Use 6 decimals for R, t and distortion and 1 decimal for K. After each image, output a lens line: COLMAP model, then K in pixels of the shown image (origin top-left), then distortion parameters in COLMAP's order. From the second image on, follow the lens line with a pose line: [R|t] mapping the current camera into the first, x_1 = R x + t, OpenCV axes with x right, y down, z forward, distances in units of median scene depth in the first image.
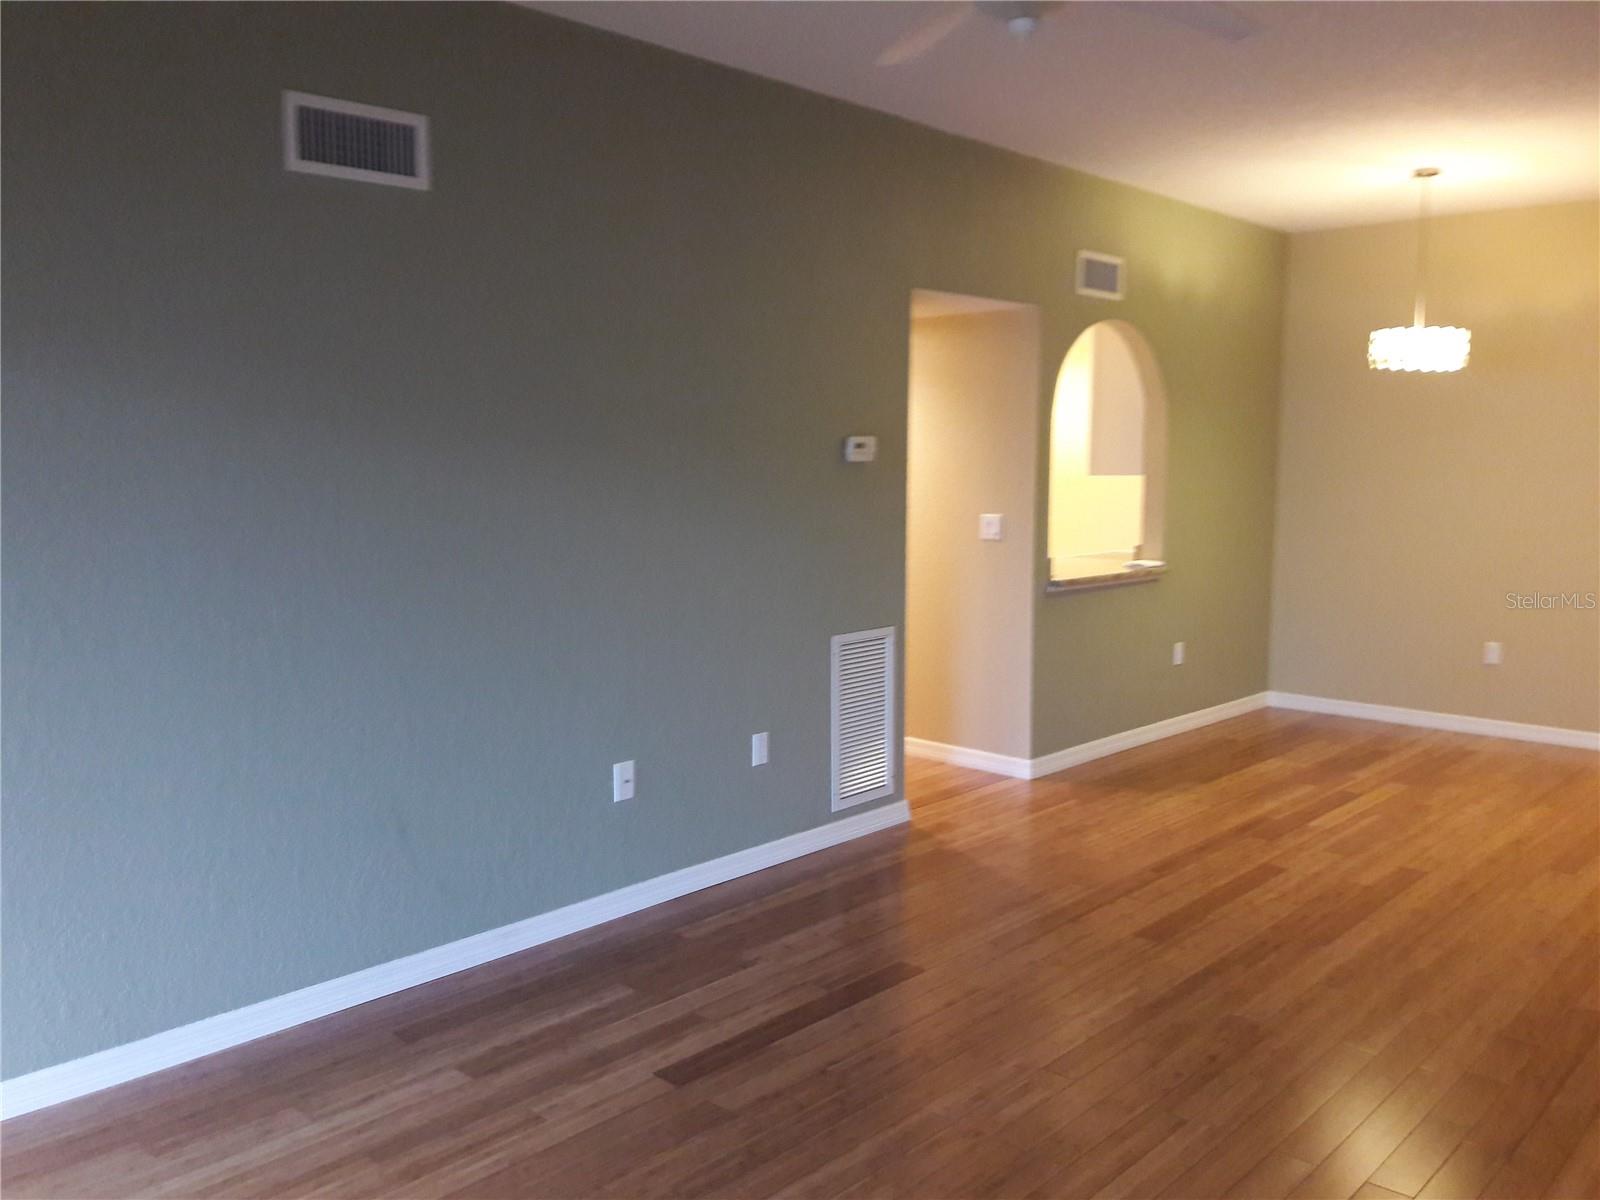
lens RADIAL K [[1283.8, 0, 794.5], [0, 1283.8, 585.8], [0, 0, 1]] dist [0.080208, -0.155902]
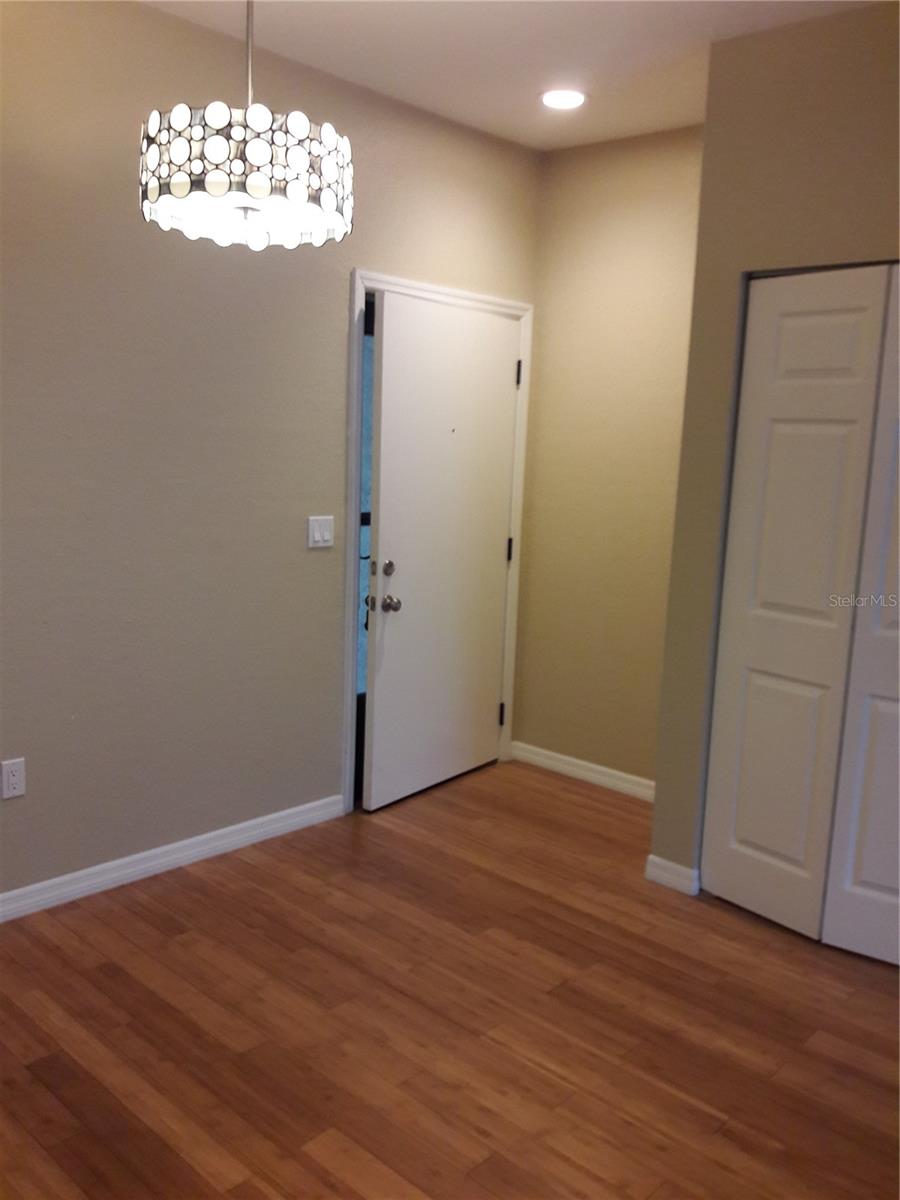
lens RADIAL K [[964.9, 0, 451.1], [0, 964.9, 601.0], [0, 0, 1]] dist [0.077442, -0.108146]
pose [[-0.024039, -0.159205, 0.986953, 0.134667], [0.054779, 0.985545, 0.160312, -0.088185], [-0.998209, 0.057918, -0.014970, 0.874317]]
